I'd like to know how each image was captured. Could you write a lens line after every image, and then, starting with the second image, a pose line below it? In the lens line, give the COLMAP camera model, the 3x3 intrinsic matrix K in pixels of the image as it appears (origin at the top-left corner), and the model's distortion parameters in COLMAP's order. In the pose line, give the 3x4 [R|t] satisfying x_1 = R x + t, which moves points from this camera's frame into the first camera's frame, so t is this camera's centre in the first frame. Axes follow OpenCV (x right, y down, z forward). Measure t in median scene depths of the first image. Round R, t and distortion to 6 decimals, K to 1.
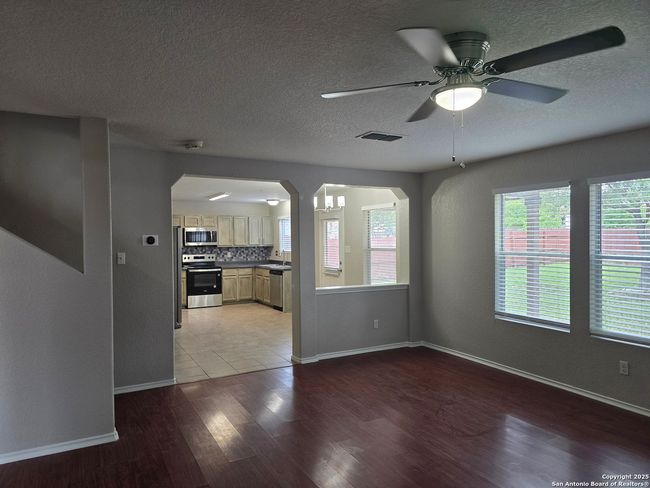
lens RADIAL K [[431.4, 0, 325.0], [0, 431.4, 244.0], [0, 0, 1]] dist [0.087789, -0.000150]
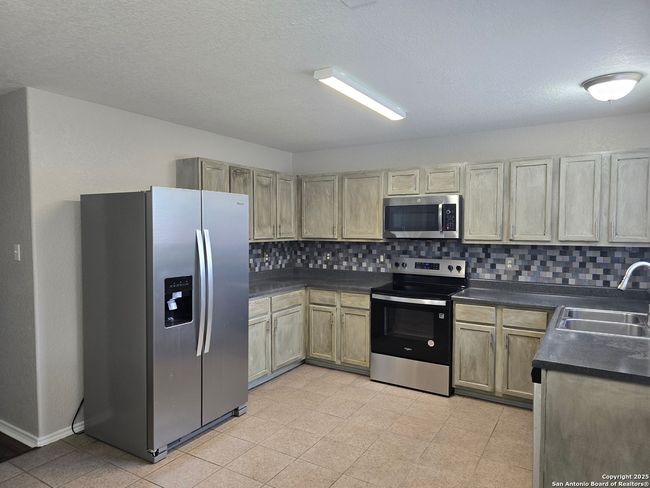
lens RADIAL K [[433.4, 0, 325.0], [0, 433.4, 244.0], [0, 0, 1]] dist [0.027373, -0.000181]
pose [[0.483668, 0.045513, -0.874067, 0.039364], [-0.016570, 0.998944, 0.042847, -0.007398], [0.875095, -0.006240, 0.483911, 0.697431]]
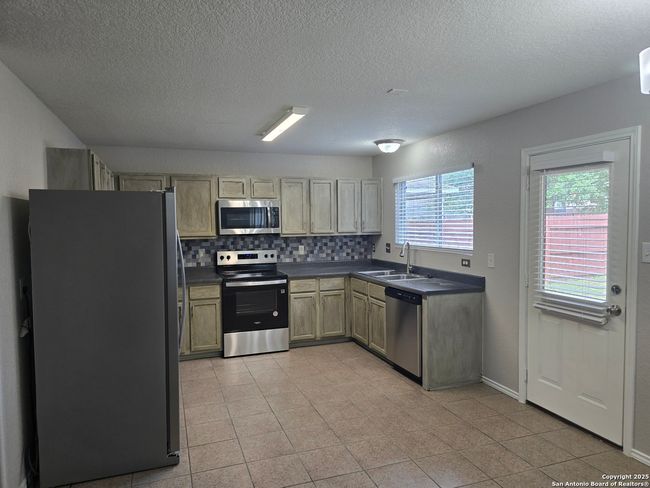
lens RADIAL K [[431.4, 0, 325.0], [0, 431.4, 244.0], [0, 0, 1]] dist [0.087789, -0.000150]
pose [[0.987871, 0.005807, -0.155167, -0.111730], [0.000669, 0.999132, 0.041651, -0.006230], [0.155274, -0.041250, 0.987010, 0.485128]]
